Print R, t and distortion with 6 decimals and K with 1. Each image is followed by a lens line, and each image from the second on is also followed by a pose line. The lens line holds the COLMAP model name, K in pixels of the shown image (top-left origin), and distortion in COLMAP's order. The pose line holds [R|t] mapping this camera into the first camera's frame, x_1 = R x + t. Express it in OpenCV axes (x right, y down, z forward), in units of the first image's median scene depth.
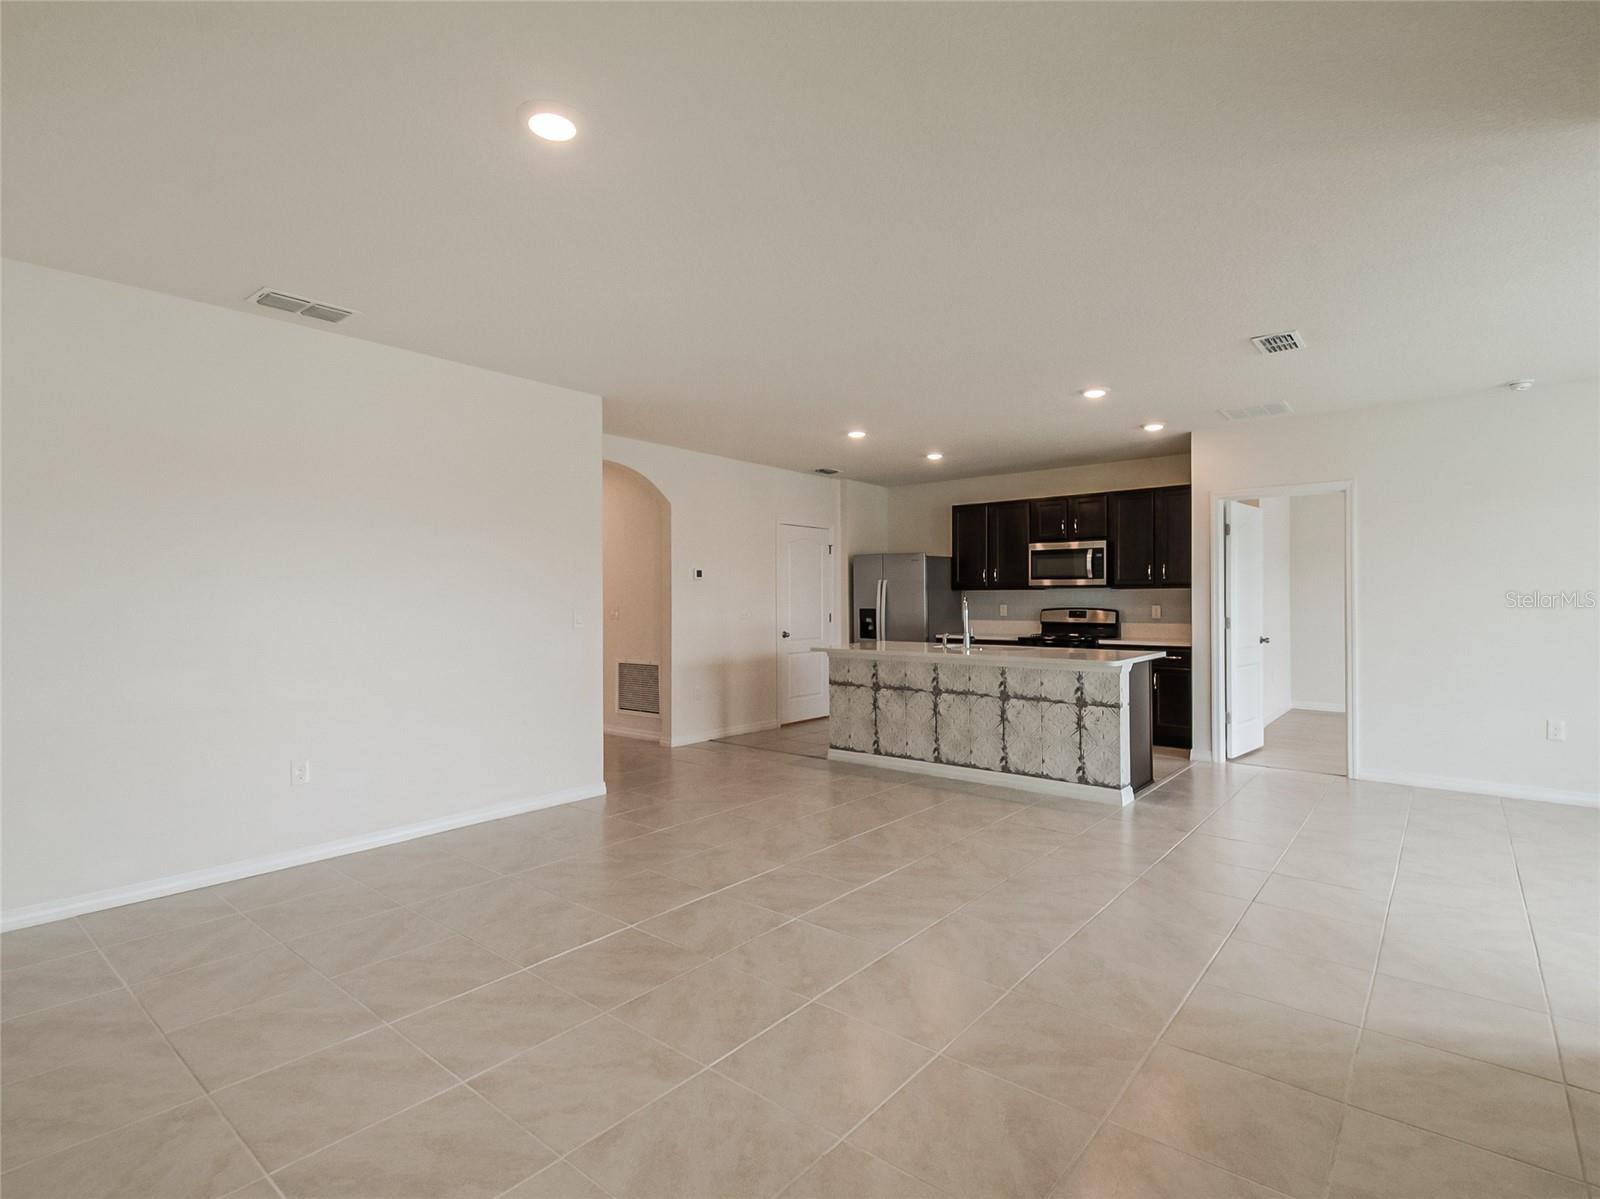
lens RADIAL K [[783.4, 0, 810.8], [0, 783.4, 602.6], [0, 0, 1]] dist [-0.001601, -0.000196]
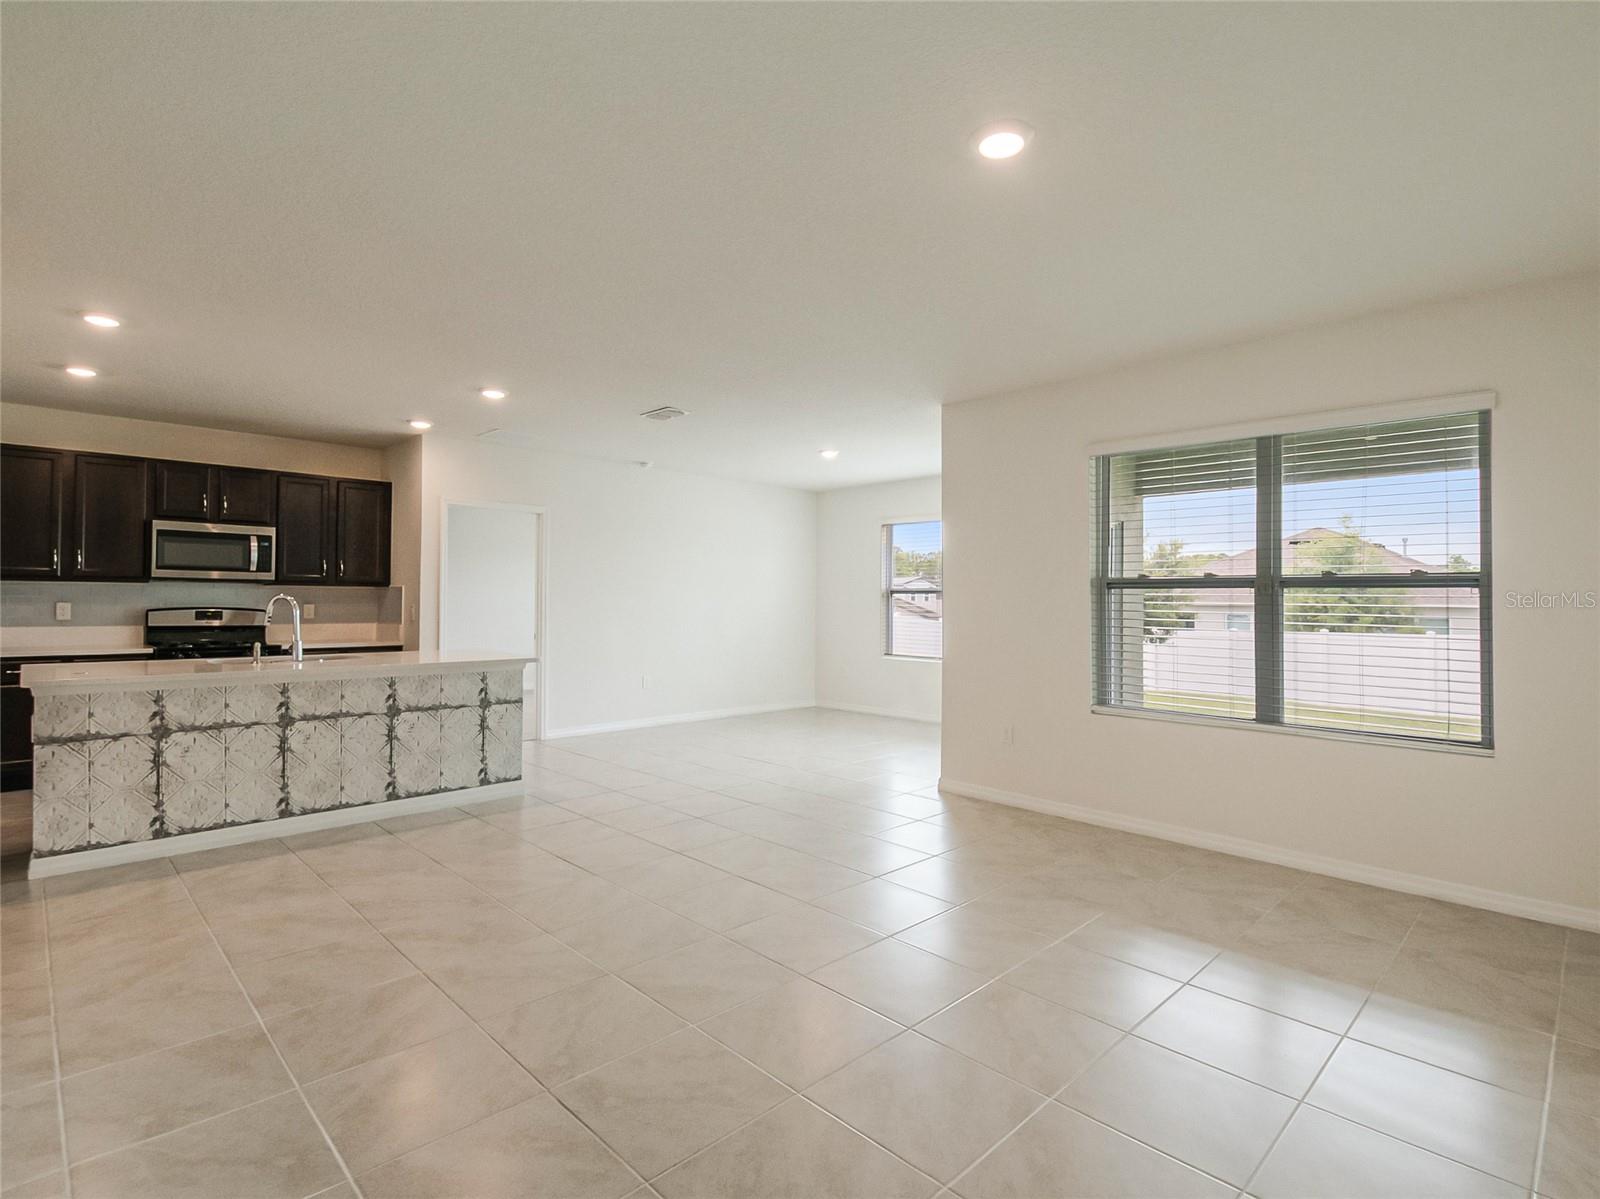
lens RADIAL K [[800.3, 0, 815.6], [0, 800.3, 594.7], [0, 0, 1]] dist [0.000756, -0.013737]
pose [[0.097674, 0.011237, 0.995155, -0.421185], [-0.003201, 0.999935, -0.010976, 0.000722], [-0.995213, -0.002114, 0.097703, 0.335356]]
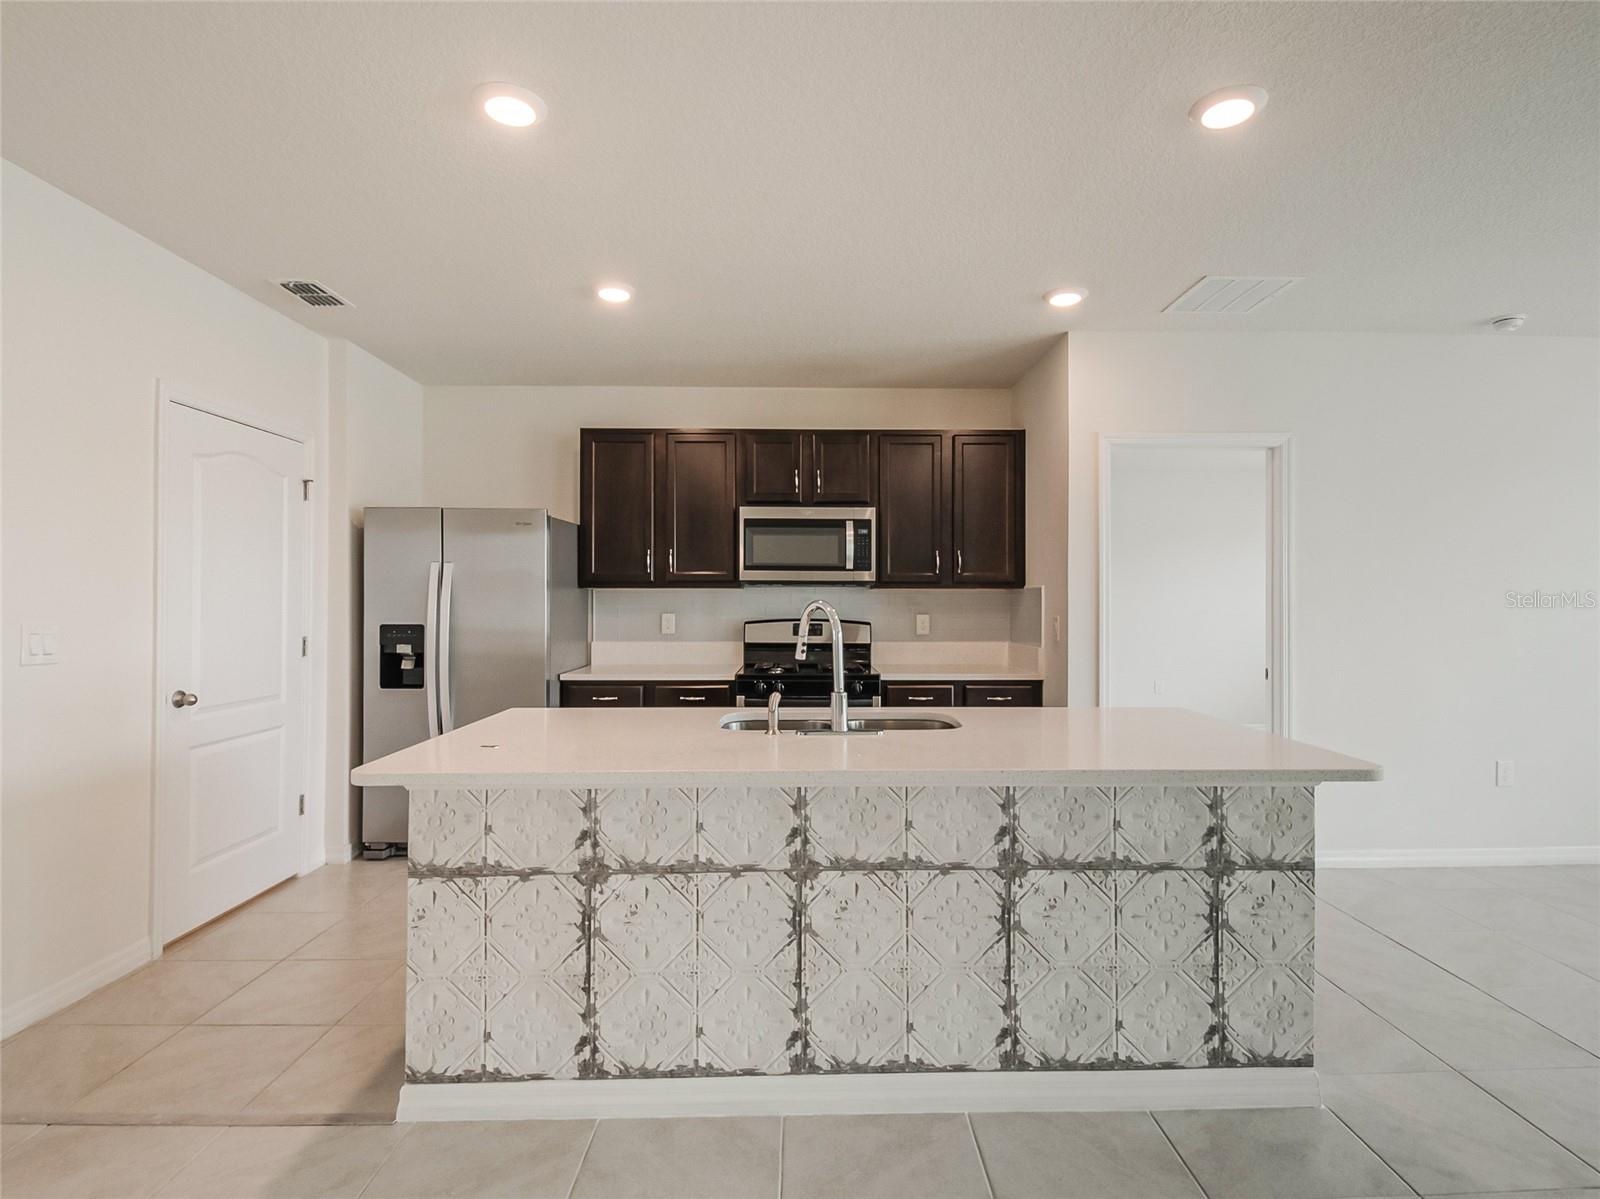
lens RADIAL K [[794.1, 0, 822.8], [0, 794.1, 586.2], [0, 0, 1]] dist [0.027384, -0.042950]
pose [[0.757634, 0.016942, 0.652460, -0.052428], [0.000272, 0.999655, -0.026273, -0.002732], [-0.652680, 0.020083, 0.757368, 0.562402]]
